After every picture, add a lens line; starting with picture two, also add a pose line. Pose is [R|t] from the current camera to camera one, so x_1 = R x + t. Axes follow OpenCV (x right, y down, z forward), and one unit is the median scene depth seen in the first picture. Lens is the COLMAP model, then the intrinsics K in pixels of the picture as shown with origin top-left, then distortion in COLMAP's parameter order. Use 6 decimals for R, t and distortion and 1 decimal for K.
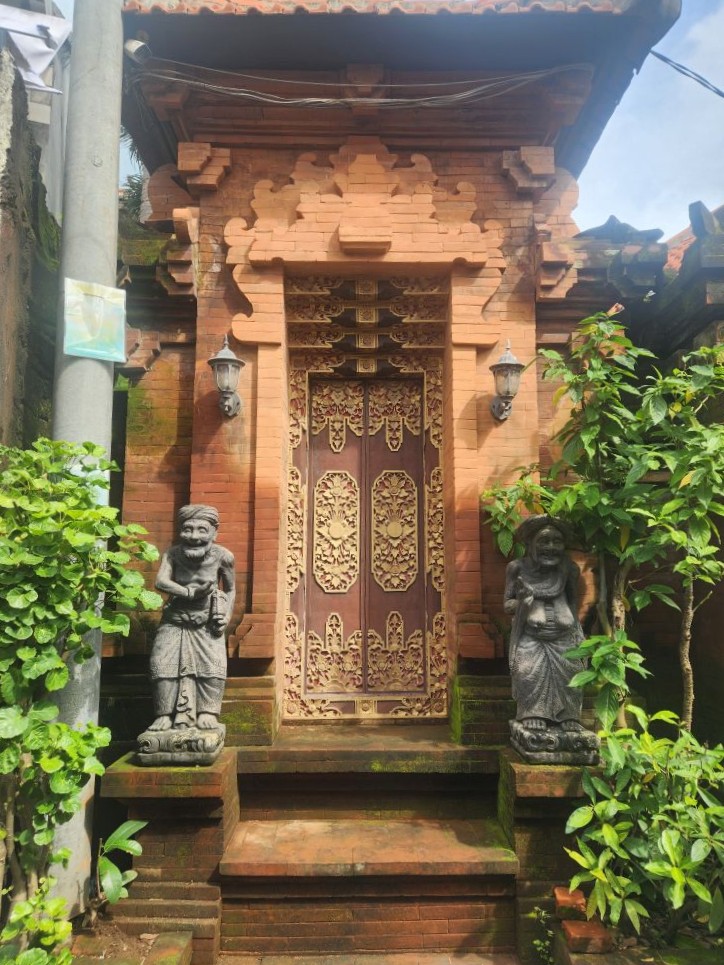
lens RADIAL K [[637.4, 0, 369.8], [0, 637.4, 492.2], [0, 0, 1]] dist [0.030365, -0.035496]
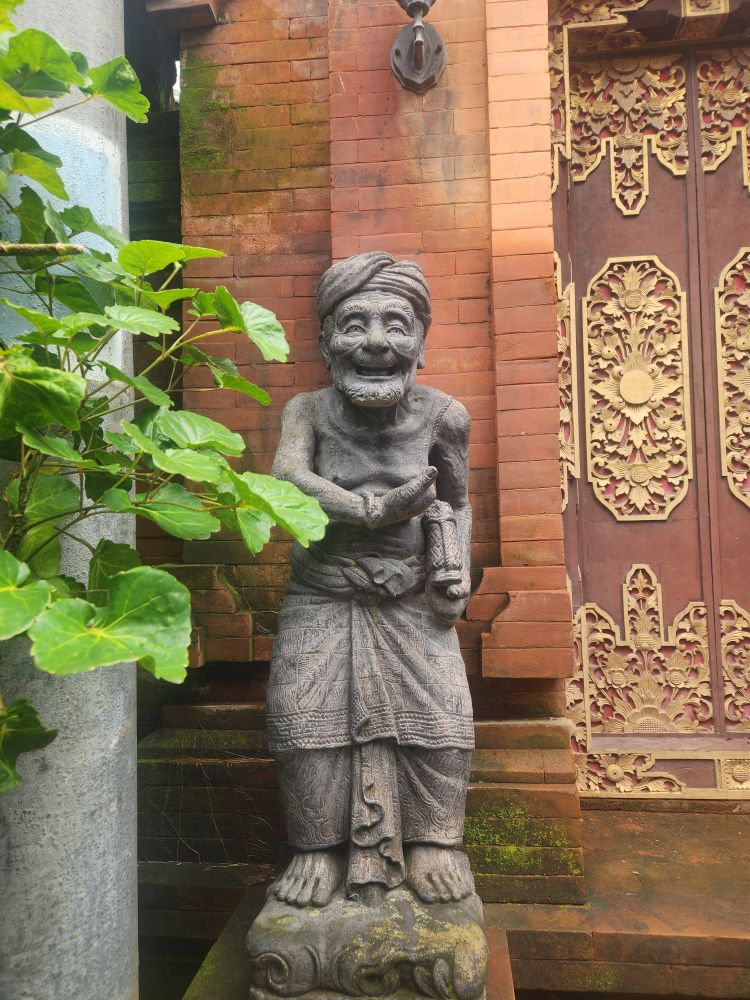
lens RADIAL K [[660.5, 0, 379.8], [0, 660.5, 510.5], [0, 0, 1]] dist [0.030365, -0.035496]
pose [[0.991450, -0.027081, -0.127645, -0.190835], [0.039047, 0.994976, 0.092190, 0.104838], [0.124507, -0.096386, 0.987526, 0.538087]]
